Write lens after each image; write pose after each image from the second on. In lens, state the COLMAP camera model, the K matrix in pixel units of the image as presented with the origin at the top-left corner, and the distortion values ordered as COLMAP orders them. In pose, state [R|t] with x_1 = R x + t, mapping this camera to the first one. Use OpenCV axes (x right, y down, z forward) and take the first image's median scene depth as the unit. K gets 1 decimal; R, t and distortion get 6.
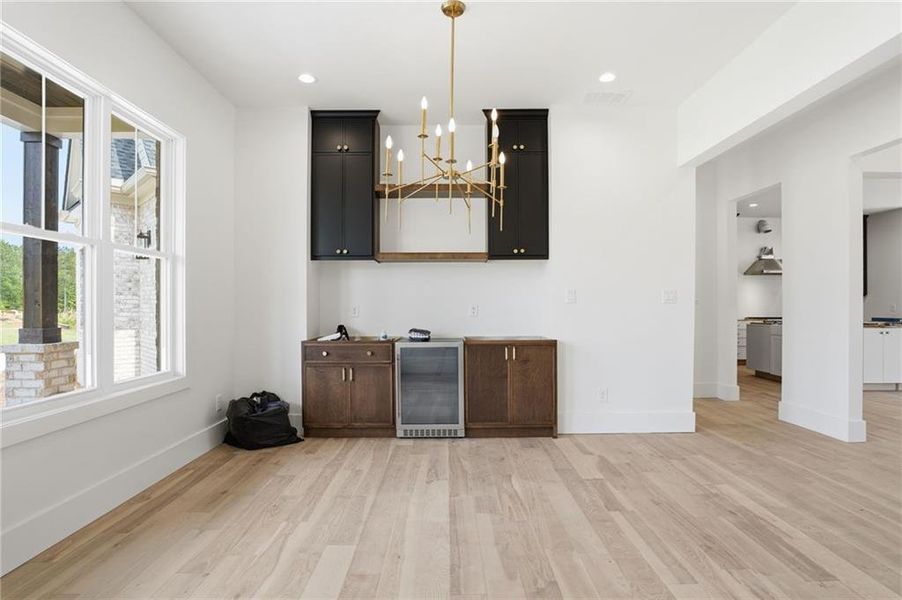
lens RADIAL K [[433.1, 0, 448.4], [0, 433.1, 307.8], [0, 0, 1]] dist [-0.008422, 0.000091]
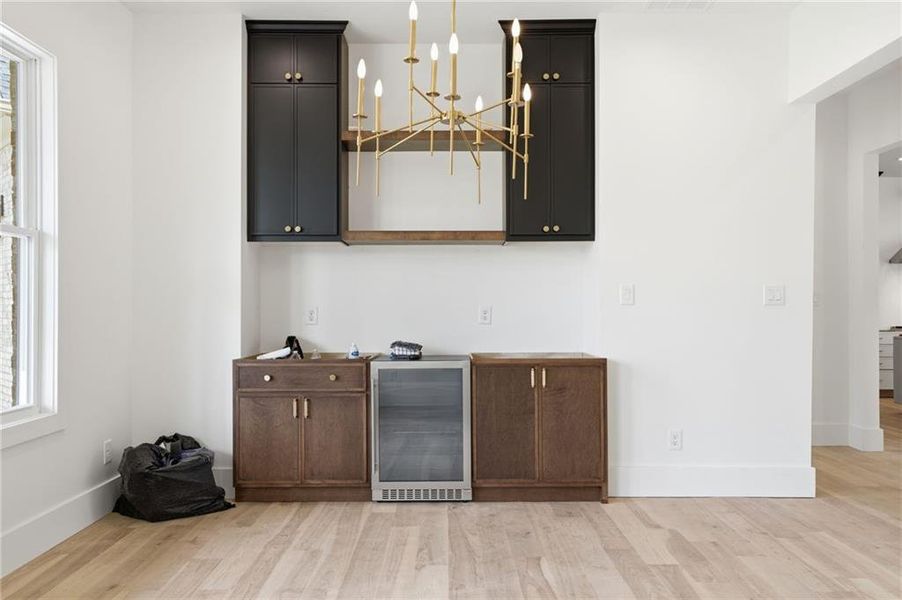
lens RADIAL K [[405.7, 0, 453.1], [0, 405.7, 310.8], [0, 0, 1]] dist [-0.001779, -0.000036]
pose [[0.999903, 0.001430, 0.013851, -0.001228], [-0.001468, 0.999995, 0.002767, -0.002719], [-0.013847, -0.002787, 0.999900, 0.359836]]
